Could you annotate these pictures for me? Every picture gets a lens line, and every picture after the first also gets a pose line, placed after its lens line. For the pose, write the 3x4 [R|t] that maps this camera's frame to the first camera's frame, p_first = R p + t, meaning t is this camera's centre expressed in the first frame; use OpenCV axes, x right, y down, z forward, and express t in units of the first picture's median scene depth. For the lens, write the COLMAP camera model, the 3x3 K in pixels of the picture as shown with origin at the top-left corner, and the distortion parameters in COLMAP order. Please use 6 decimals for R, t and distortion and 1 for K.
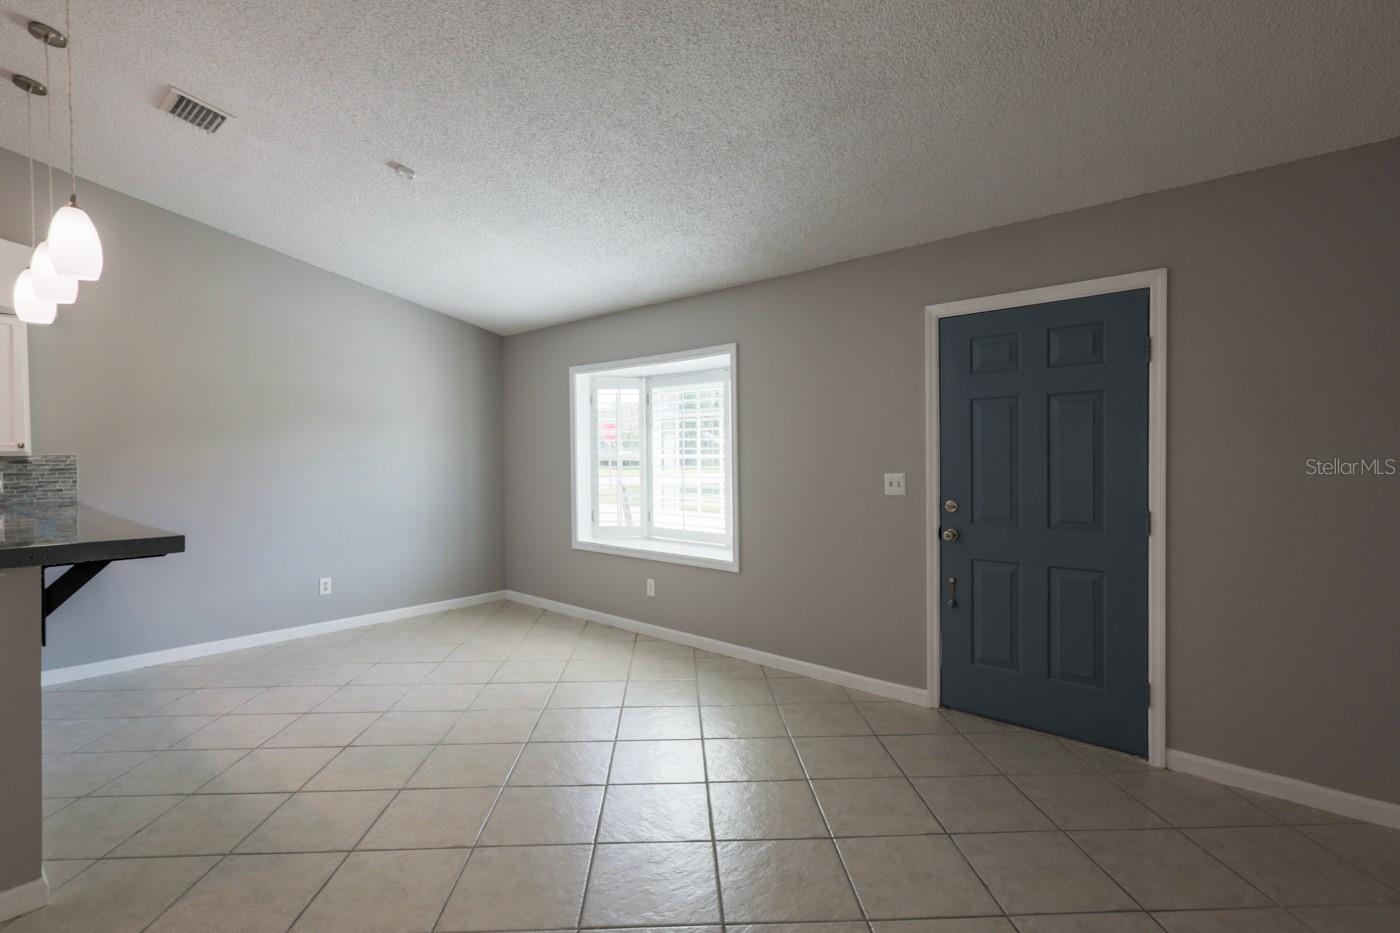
lens RADIAL K [[668.1, 0, 702.3], [0, 668.1, 468.6], [0, 0, 1]] dist [-0.006616, 0.003190]
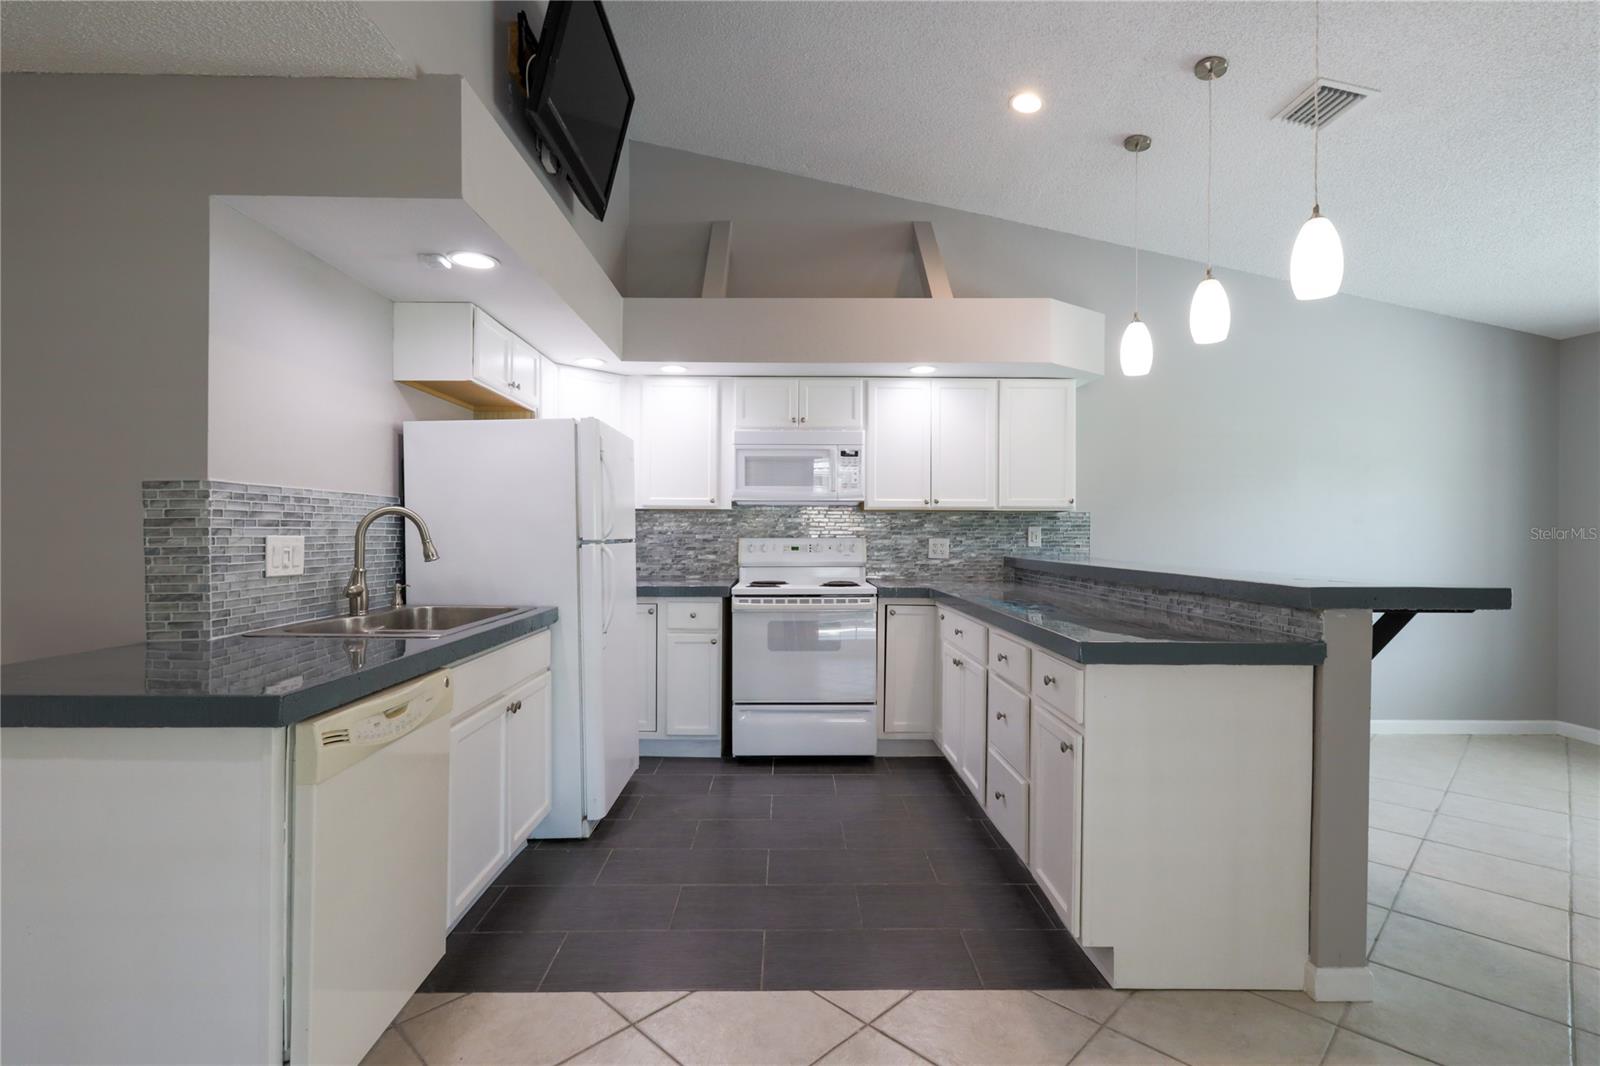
lens RADIAL K [[763.5, 0, 798.6], [0, 763.5, 536.2], [0, 0, 1]] dist [-0.006616, 0.003190]
pose [[0.677869, 0.012869, -0.735070, -0.406312], [-0.028558, 0.999553, -0.008836, 0.041960], [0.734628, 0.026982, 0.677934, -0.124982]]
